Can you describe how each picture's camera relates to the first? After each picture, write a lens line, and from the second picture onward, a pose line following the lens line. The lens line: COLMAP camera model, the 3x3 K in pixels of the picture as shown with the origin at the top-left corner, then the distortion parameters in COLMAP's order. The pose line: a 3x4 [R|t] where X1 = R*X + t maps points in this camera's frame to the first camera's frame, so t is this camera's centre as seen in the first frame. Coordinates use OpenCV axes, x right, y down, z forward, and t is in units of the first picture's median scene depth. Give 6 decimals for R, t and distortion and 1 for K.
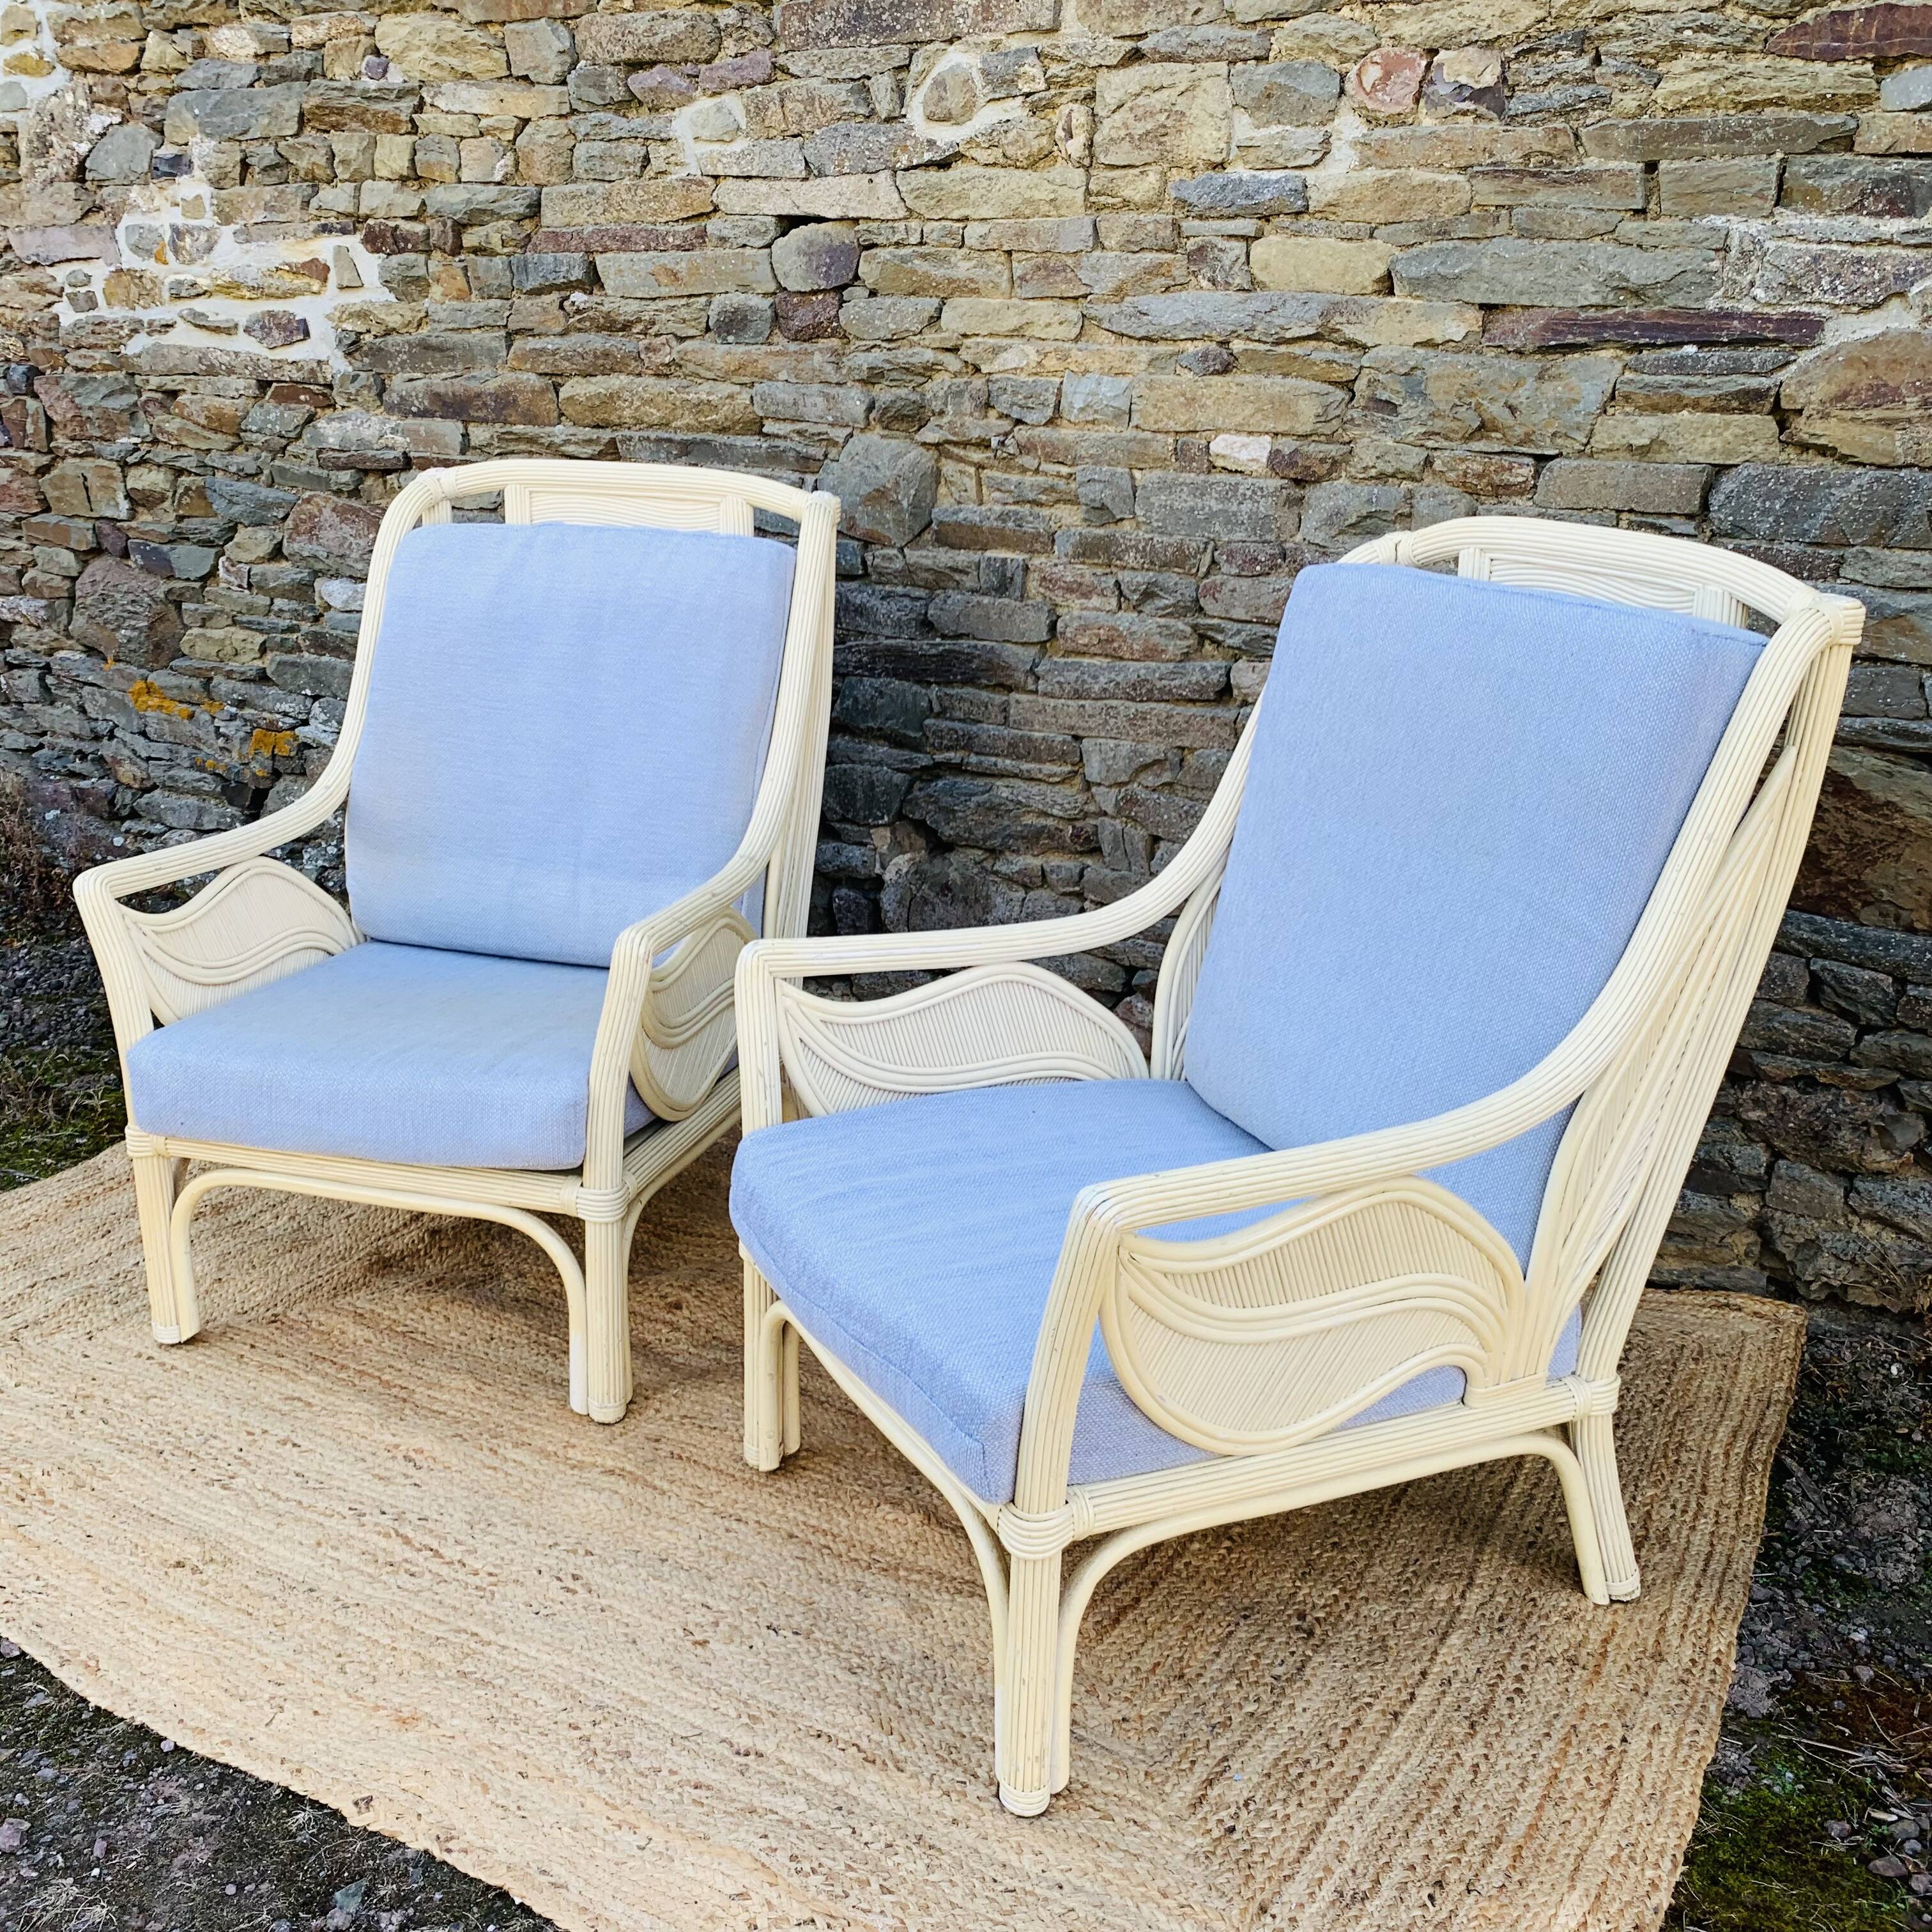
lens RADIAL K [[2001.0, 0, 919.9], [0, 2001.0, 951.4], [0, 0, 1]] dist [0.005696, 0.000000]
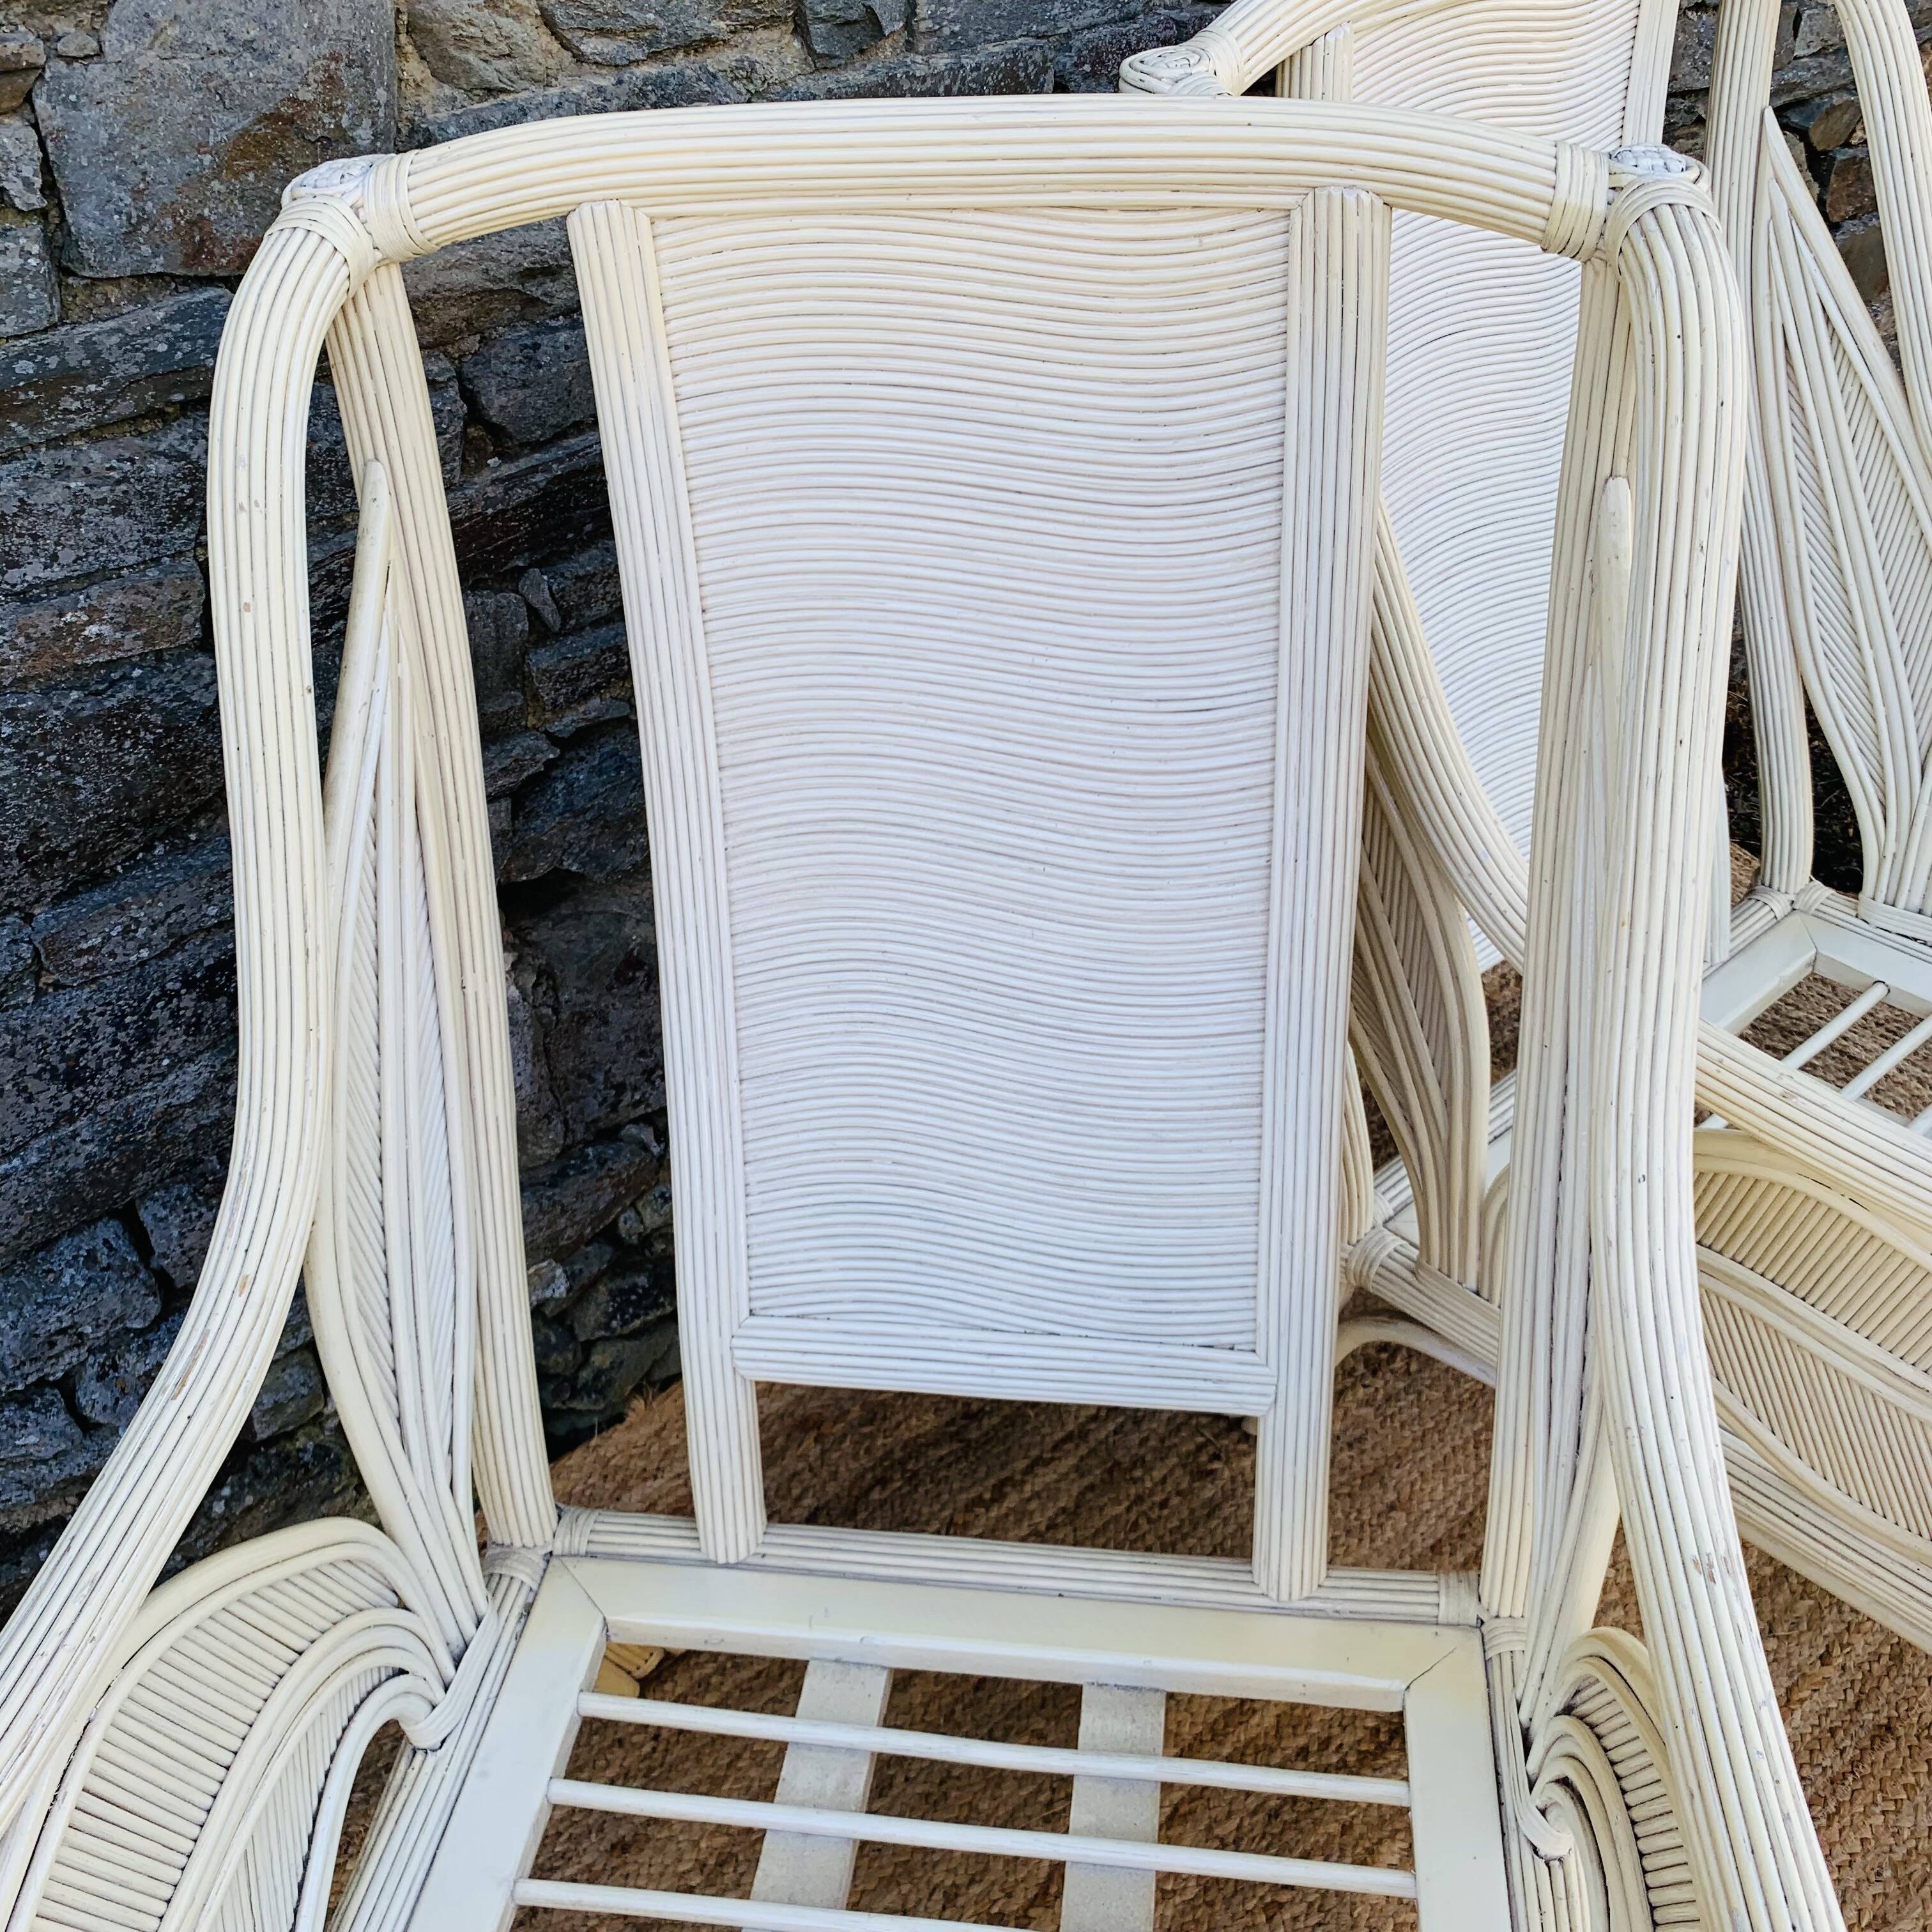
lens RADIAL K [[2001.0, 0, 966.2], [0, 2001.0, 978.9], [0, 0, 1]] dist [0.005696, 0.000000]
pose [[0.326049, -0.581219, 0.745572, -0.334798], [0.303725, 0.811262, 0.499605, -0.257705], [-0.895234, 0.063553, 0.441042, 0.790360]]
